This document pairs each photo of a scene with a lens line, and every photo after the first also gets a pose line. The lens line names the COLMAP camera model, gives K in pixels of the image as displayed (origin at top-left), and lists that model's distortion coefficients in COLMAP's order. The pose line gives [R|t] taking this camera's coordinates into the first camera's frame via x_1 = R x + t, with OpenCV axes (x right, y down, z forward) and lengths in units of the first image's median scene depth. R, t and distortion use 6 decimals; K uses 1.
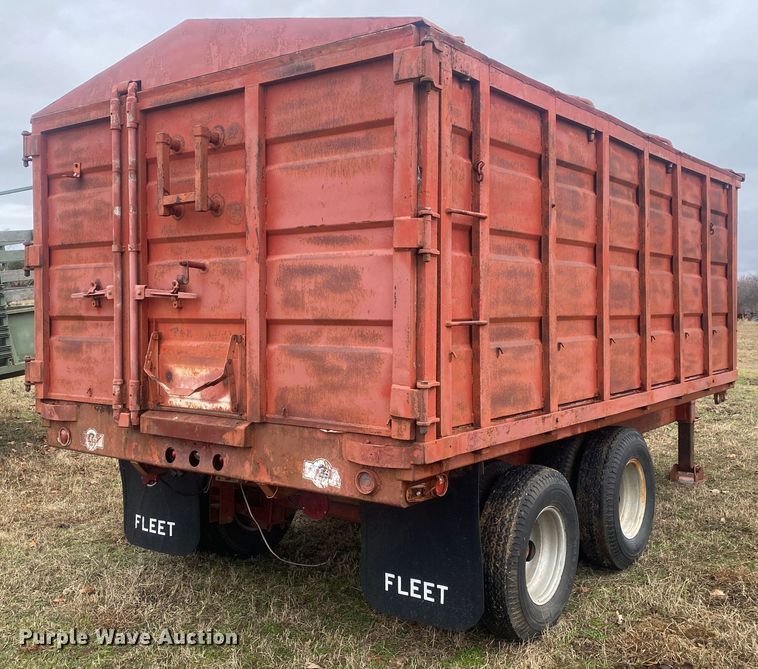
lens RADIAL K [[822.0, 0, 379.0], [0, 822.0, 334.5], [0, 0, 1]] dist [0.161429, -0.525542]
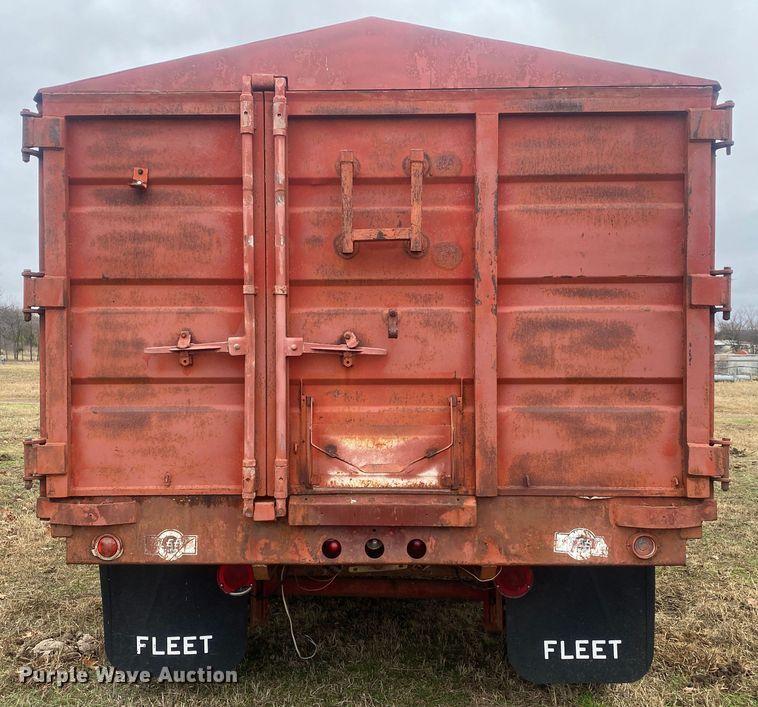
lens RADIAL K [[810.4, 0, 376.3], [0, 810.4, 368.4], [0, 0, 1]] dist [0.157027, -0.484454]
pose [[0.816233, -0.013289, 0.577570, -0.711959], [0.021132, 0.999753, -0.006861, -0.024861], [-0.577336, 0.017806, 0.816312, 0.344799]]
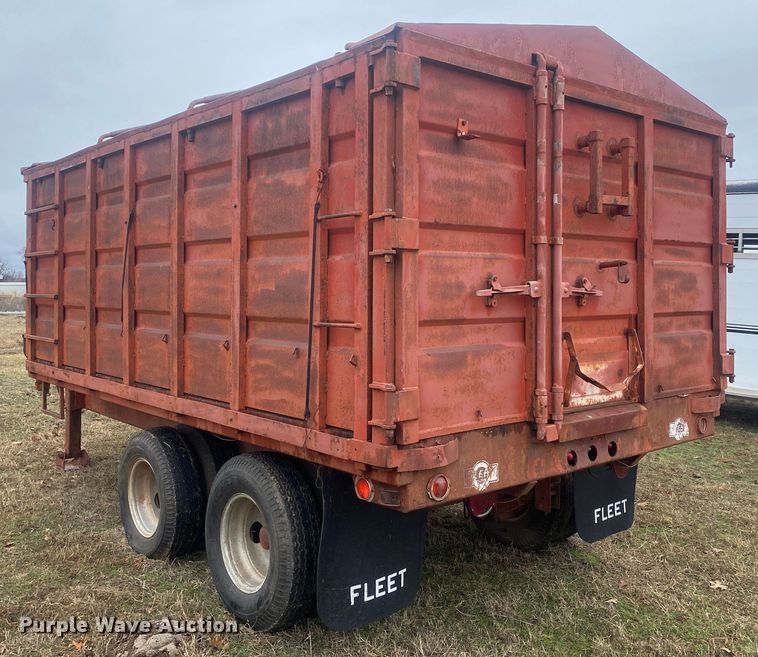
lens RADIAL K [[765.7, 0, 379.7], [0, 765.7, 293.4], [0, 0, 1]] dist [0.166601, -0.576988]
pose [[0.228465, -0.005659, 0.973536, -1.248903], [0.032277, 0.999477, -0.001764, -0.055268], [-0.973017, 0.031826, 0.228528, 1.066973]]
